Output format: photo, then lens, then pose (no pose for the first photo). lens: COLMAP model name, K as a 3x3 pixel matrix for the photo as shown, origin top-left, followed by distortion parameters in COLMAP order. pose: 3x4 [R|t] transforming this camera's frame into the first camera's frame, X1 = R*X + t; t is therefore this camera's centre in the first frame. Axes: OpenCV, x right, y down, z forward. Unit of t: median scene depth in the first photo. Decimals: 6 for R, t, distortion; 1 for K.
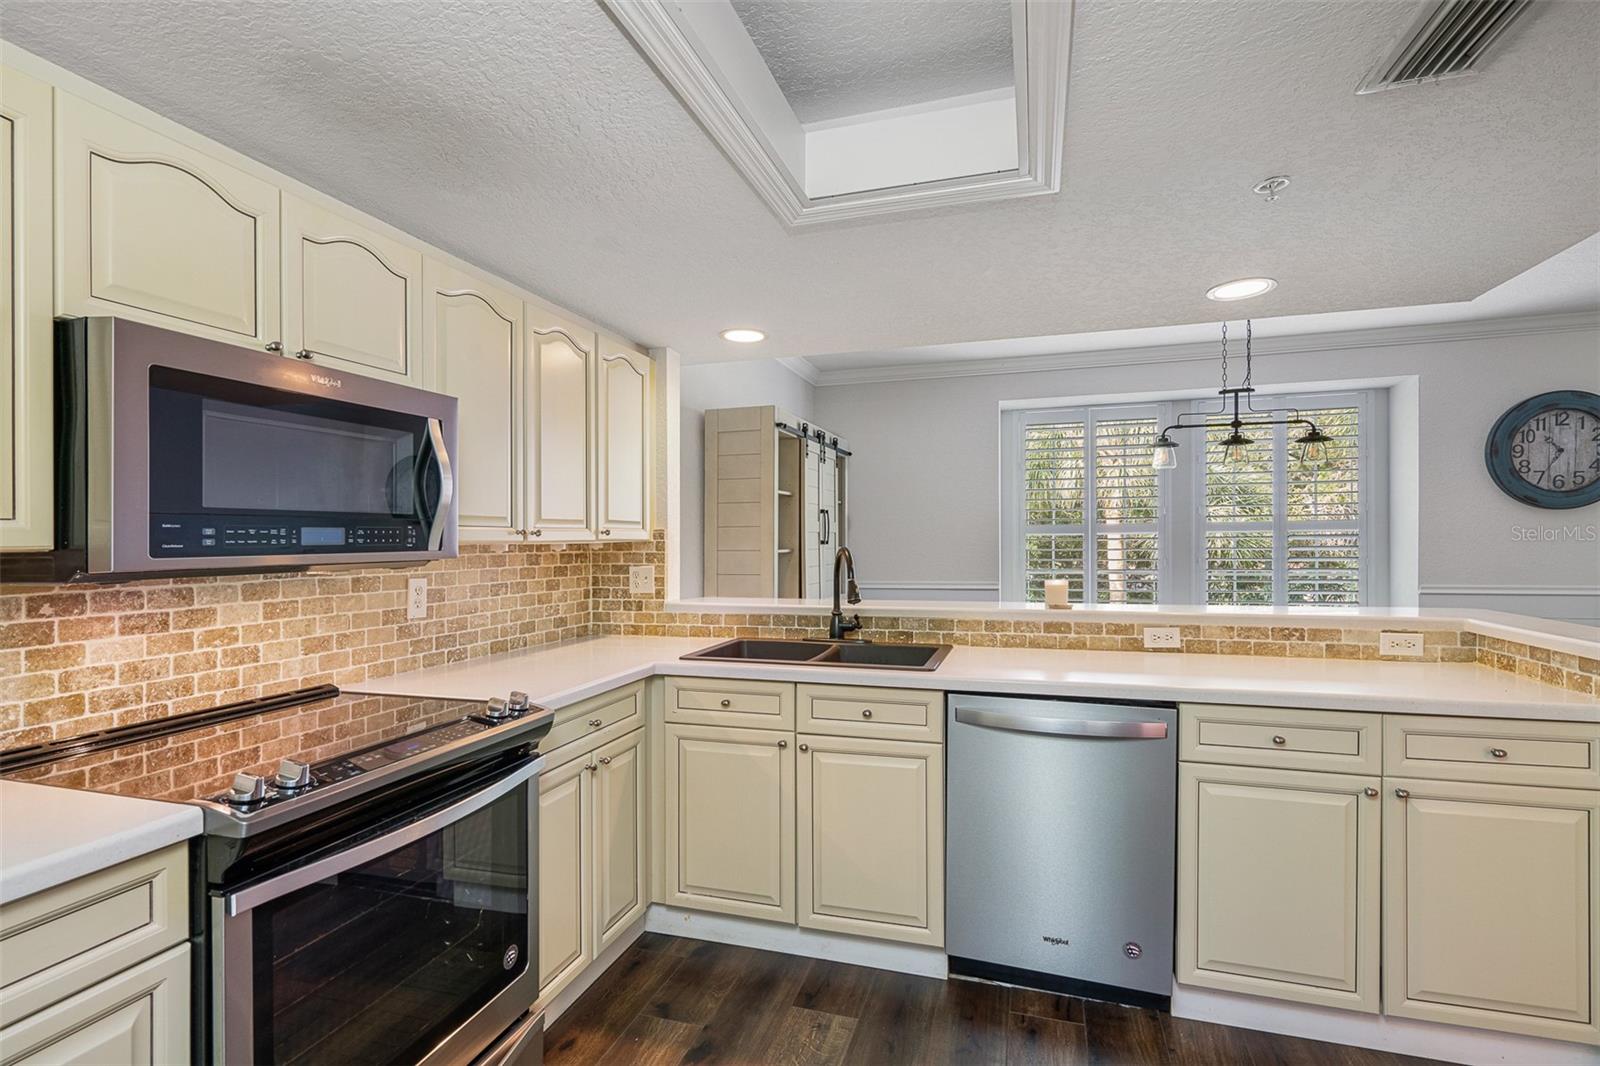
lens RADIAL K [[756.6, 0, 801.0], [0, 756.6, 542.3], [0, 0, 1]] dist [-0.000341, 0.000190]
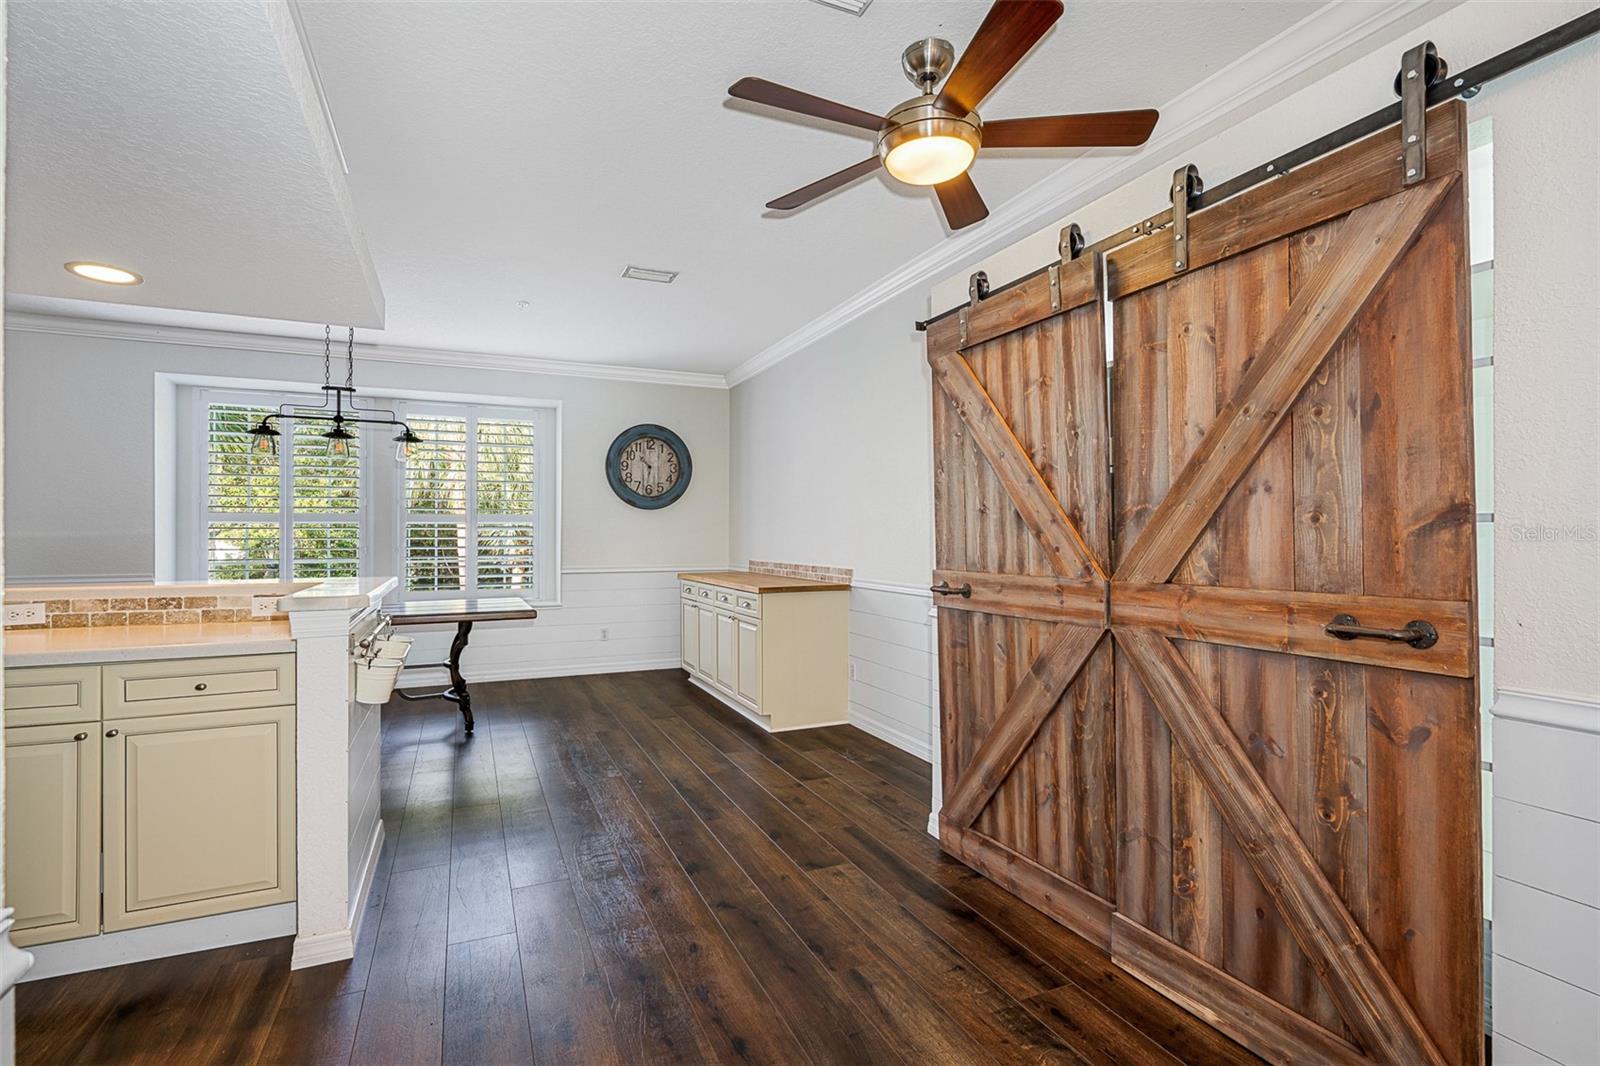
lens RADIAL K [[744.1, 0, 789.1], [0, 744.1, 532.1], [0, 0, 1]] dist [-0.001375, 0.000058]
pose [[0.756471, 0.012127, 0.653914, 0.600635], [-0.003278, 0.999886, -0.014751, 0.031108], [-0.654019, 0.009015, 0.756425, -0.372281]]
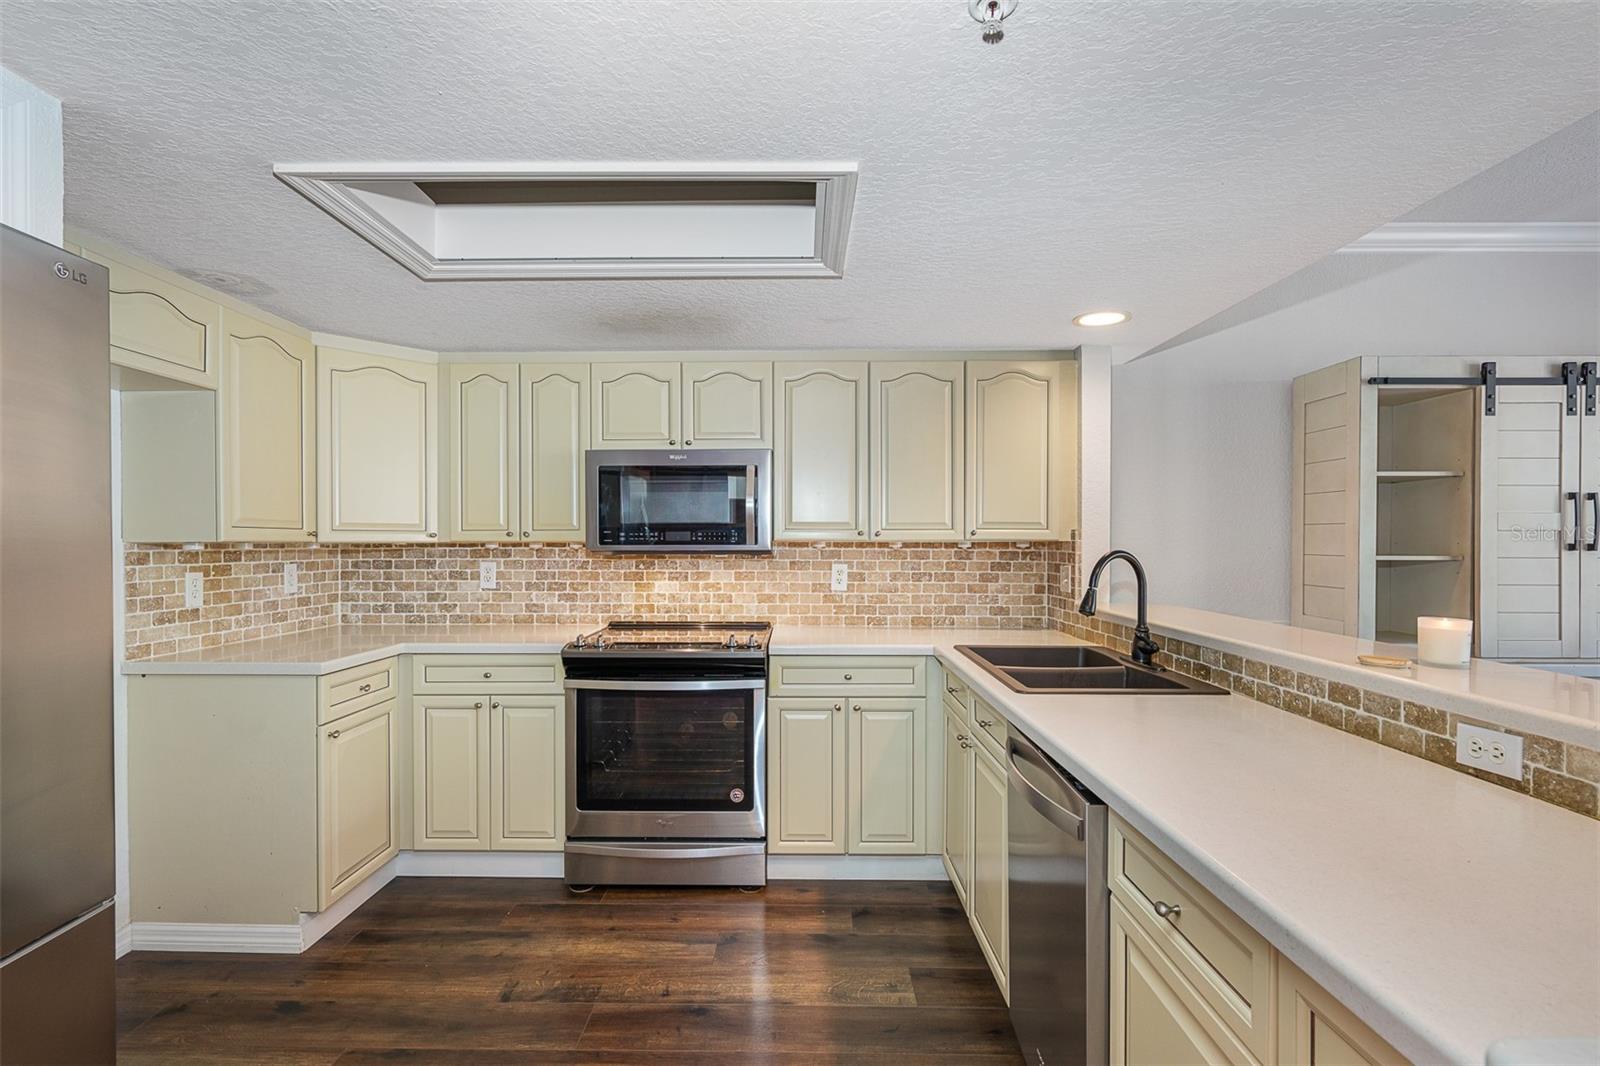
lens RADIAL K [[760.7, 0, 791.9], [0, 760.7, 545.2], [0, 0, 1]] dist [-0.000789, 0.000135]
pose [[0.285775, 0.015678, -0.958169, 0.819125], [-0.007715, 0.999871, 0.014060, -0.008828], [0.958266, 0.003374, 0.285859, 0.436175]]
